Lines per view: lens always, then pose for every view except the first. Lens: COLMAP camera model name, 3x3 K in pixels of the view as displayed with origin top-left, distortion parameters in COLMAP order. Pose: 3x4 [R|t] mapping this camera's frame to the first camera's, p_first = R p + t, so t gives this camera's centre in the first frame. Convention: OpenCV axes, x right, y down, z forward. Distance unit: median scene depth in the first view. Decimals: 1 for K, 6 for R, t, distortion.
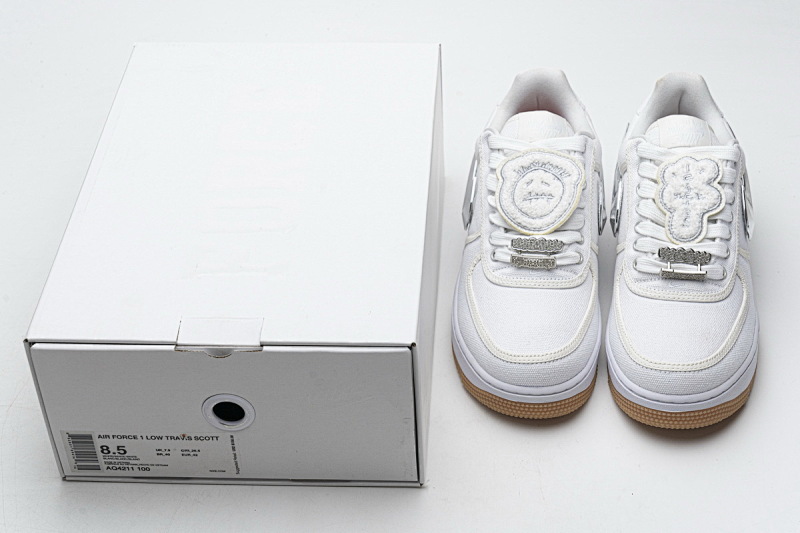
lens RADIAL K [[1505.4, 0, 397.6], [0, 1505.4, 265.4], [0, 0, 1]] dist [-0.034948, 0.000000]
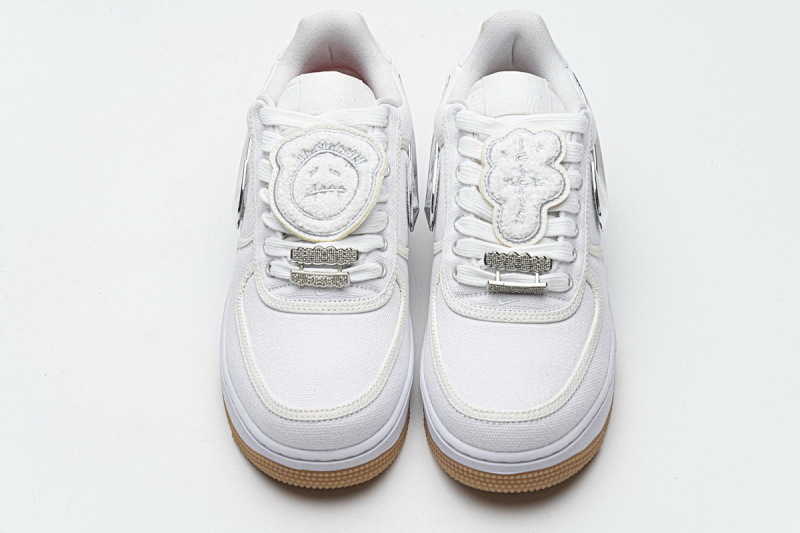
lens RADIAL K [[1461.1, 0, 402.7], [0, 1461.1, 268.4], [0, 0, 1]] dist [-0.043805, 0.000000]
pose [[0.996019, -0.035316, 0.081850, 0.070565], [0.027142, 0.994726, 0.098914, -0.078170], [-0.084912, -0.096299, 0.991724, 0.263717]]
